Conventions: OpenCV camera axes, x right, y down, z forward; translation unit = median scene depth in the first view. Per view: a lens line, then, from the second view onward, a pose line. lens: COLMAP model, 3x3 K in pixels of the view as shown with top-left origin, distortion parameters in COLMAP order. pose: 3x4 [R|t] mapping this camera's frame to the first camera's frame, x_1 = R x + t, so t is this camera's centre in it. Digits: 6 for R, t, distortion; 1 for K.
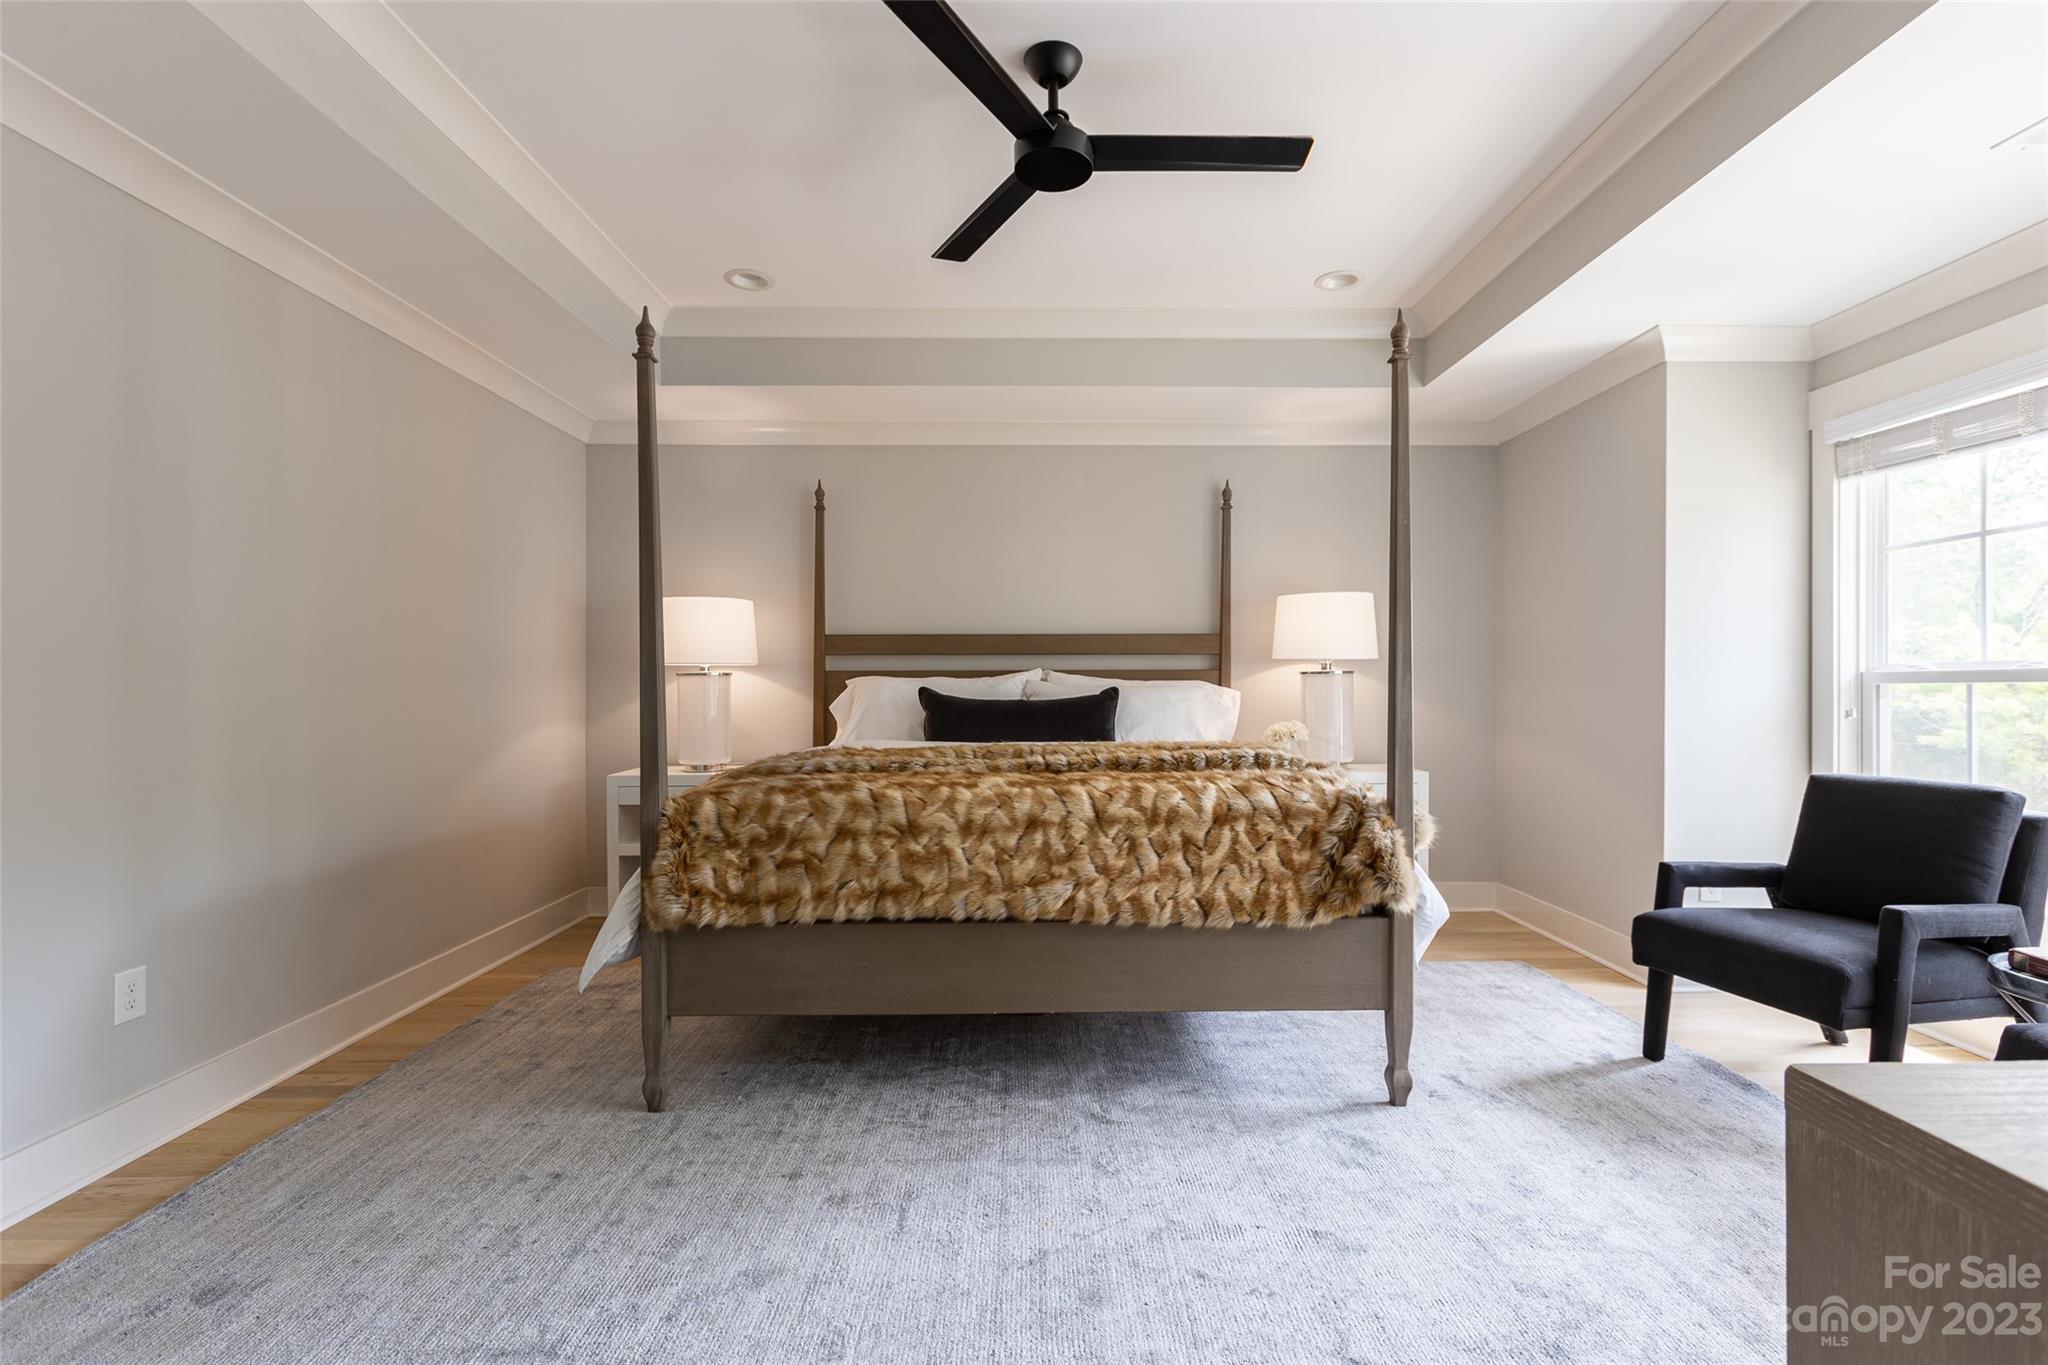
lens RADIAL K [[934.9, 0, 1022.1], [0, 934.9, 698.5], [0, 0, 1]] dist [-0.002433, 0.000779]
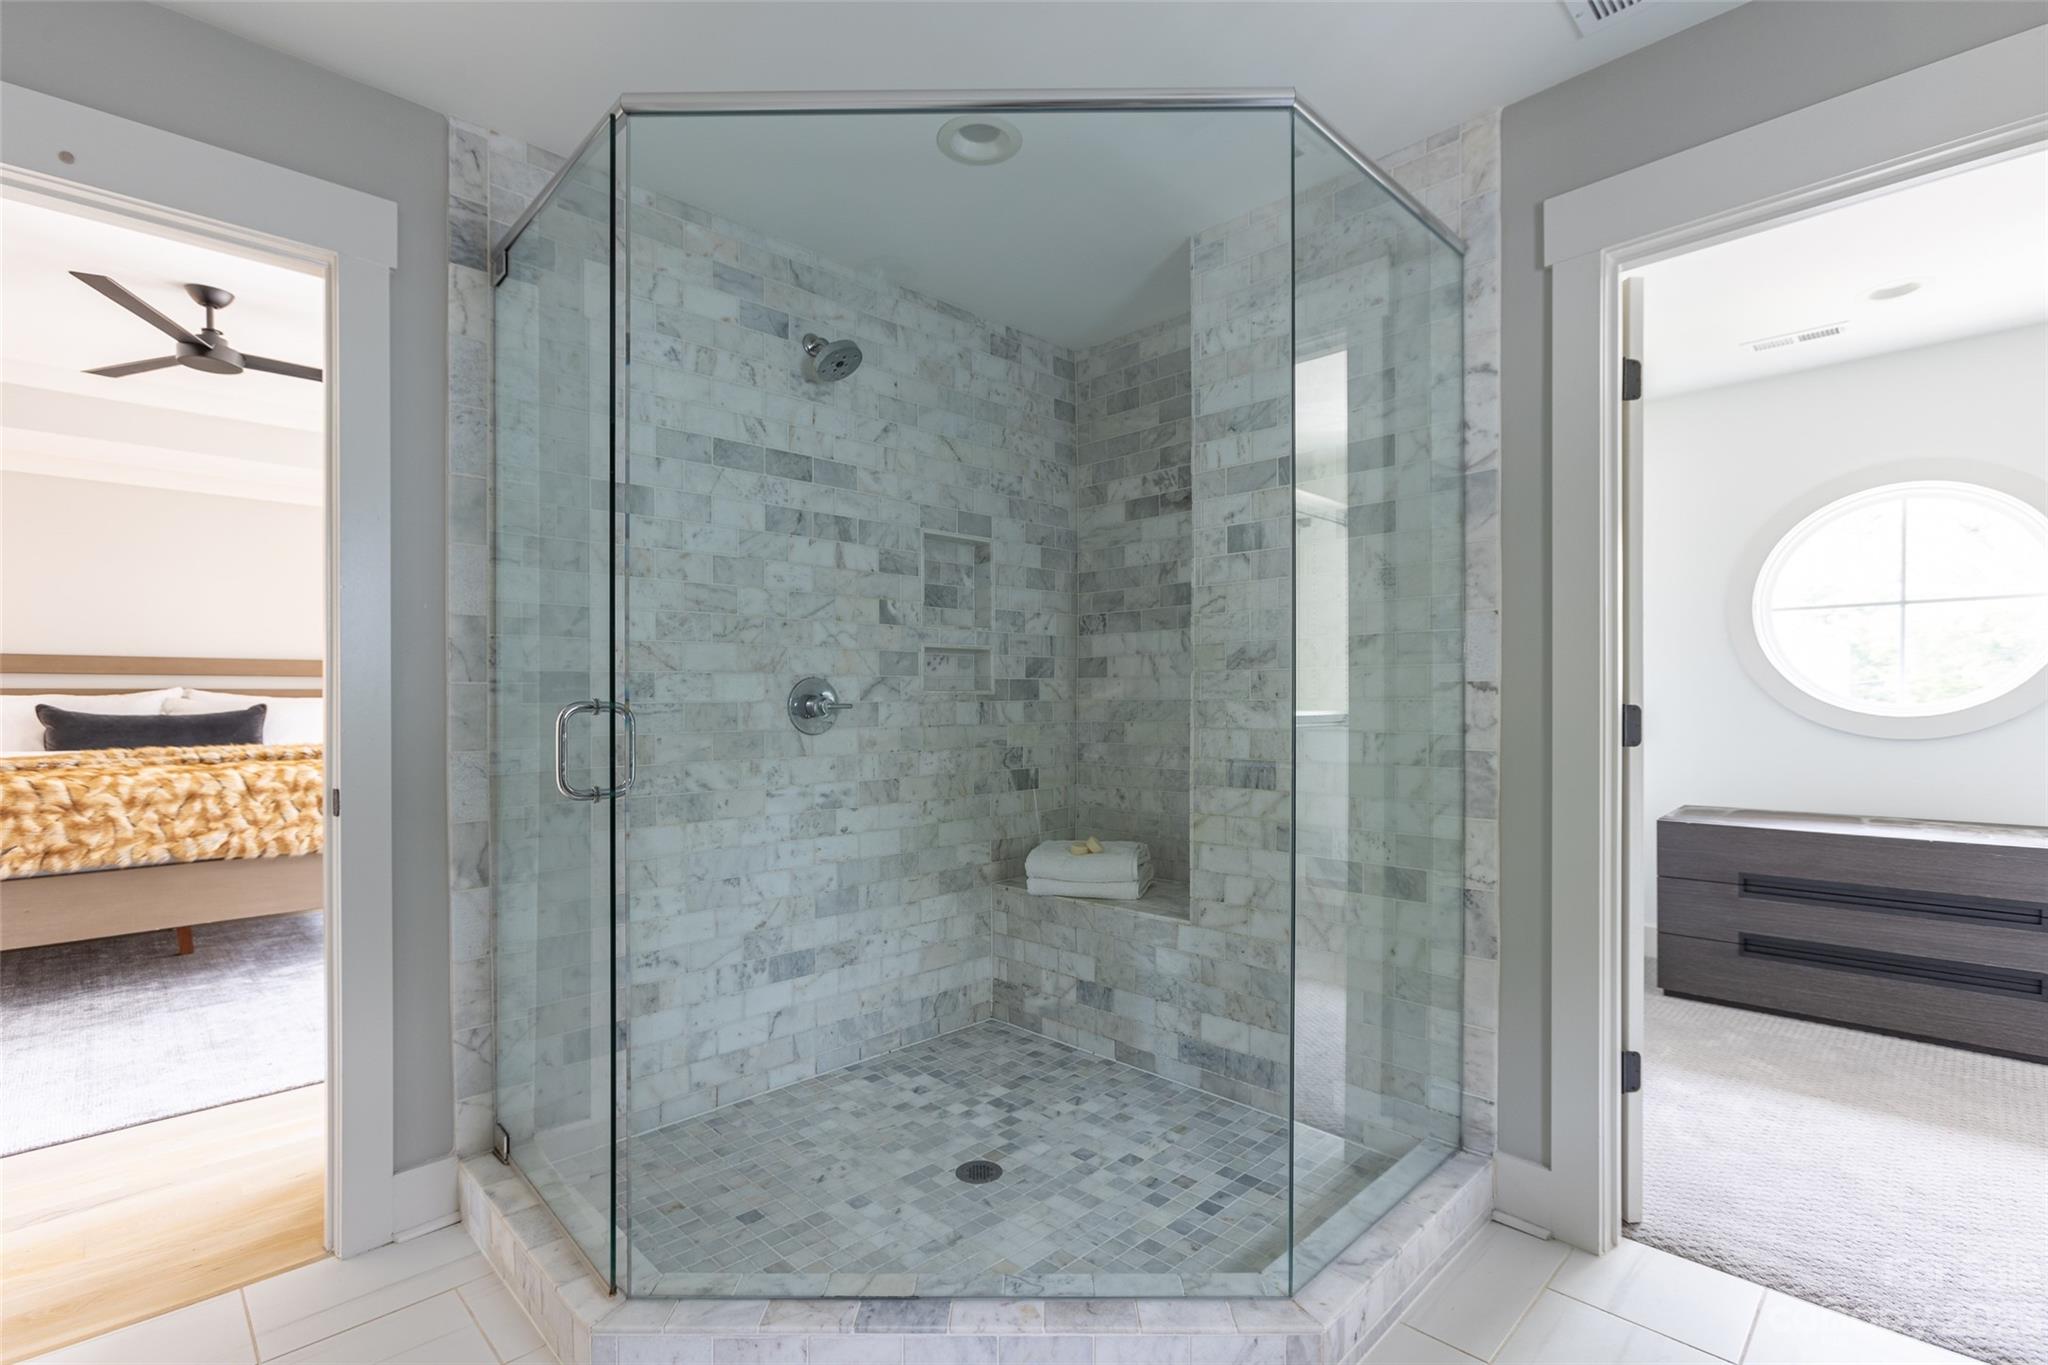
lens RADIAL K [[934.9, 0, 1022.1], [0, 934.9, 698.5], [0, 0, 1]] dist [-0.002433, 0.000779]
pose [[0.711576, -0.001066, 0.702609, -0.092203], [0.010922, 0.999895, -0.009545, 0.007272], [-0.702524, 0.014466, 0.711513, -0.984879]]
